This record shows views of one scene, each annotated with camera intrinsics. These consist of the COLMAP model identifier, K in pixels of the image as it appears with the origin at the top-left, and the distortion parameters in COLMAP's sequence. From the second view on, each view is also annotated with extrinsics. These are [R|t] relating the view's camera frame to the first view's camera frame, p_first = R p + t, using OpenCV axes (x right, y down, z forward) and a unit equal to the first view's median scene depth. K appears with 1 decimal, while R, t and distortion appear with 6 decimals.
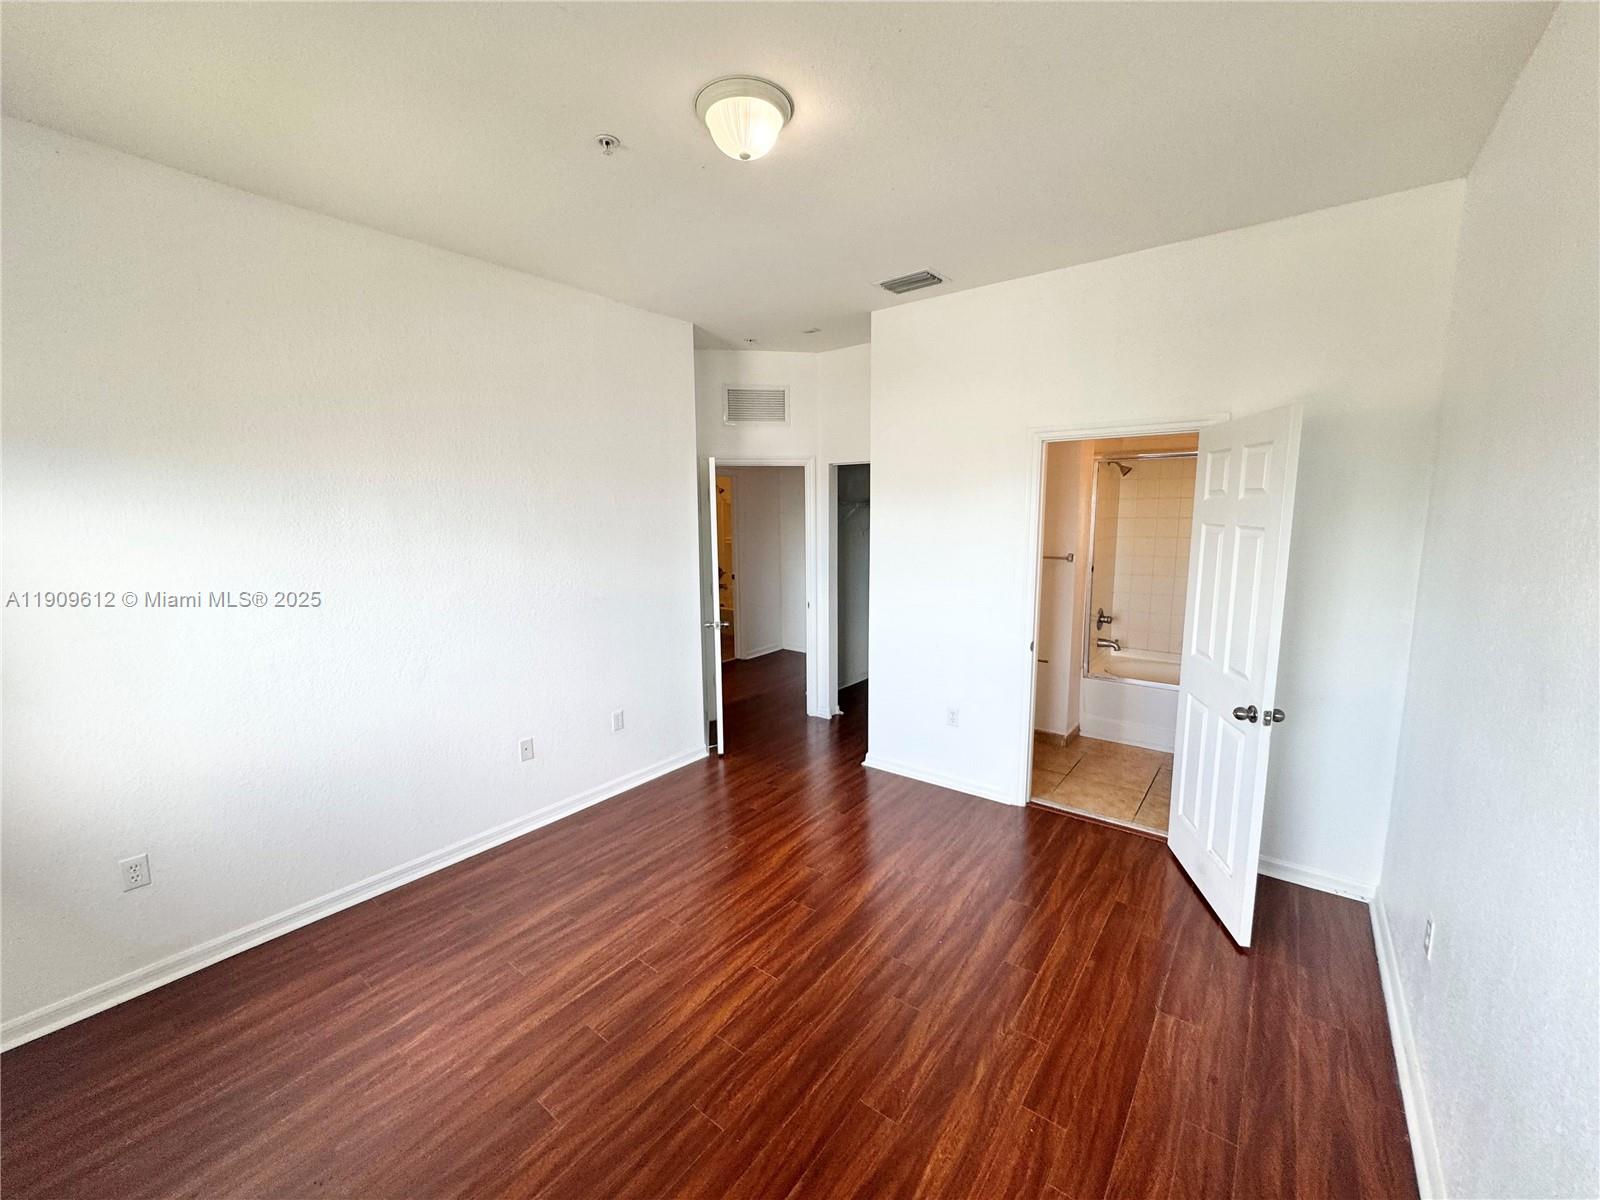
lens RADIAL K [[639.6, 0, 792.8], [0, 639.6, 606.2], [0, 0, 1]] dist [-0.001085, 0.000741]
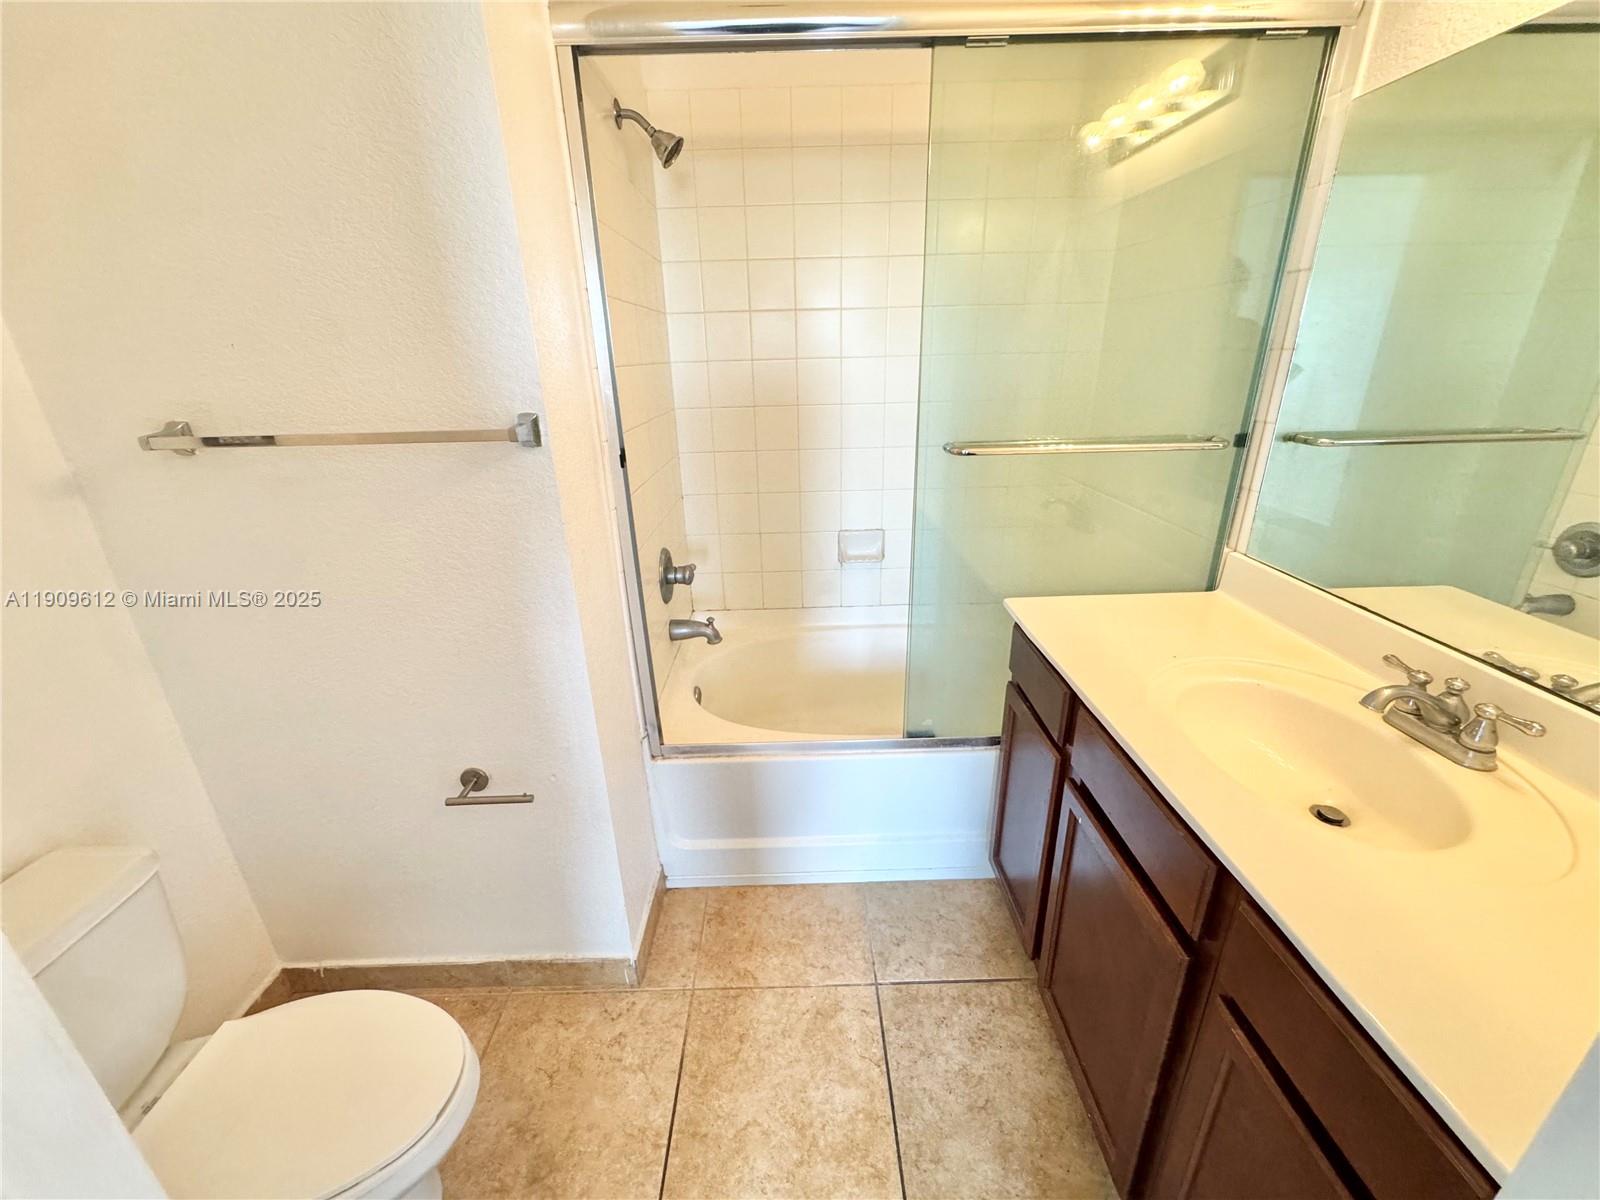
lens RADIAL K [[639.6, 0, 801.5], [0, 639.6, 603.6], [0, 0, 1]] dist [-0.001085, 0.000741]
pose [[0.780637, -0.242345, 0.576086, 0.338199], [0.101764, 0.958746, 0.265423, -0.063151], [-0.616644, -0.148574, 0.773095, 0.689369]]
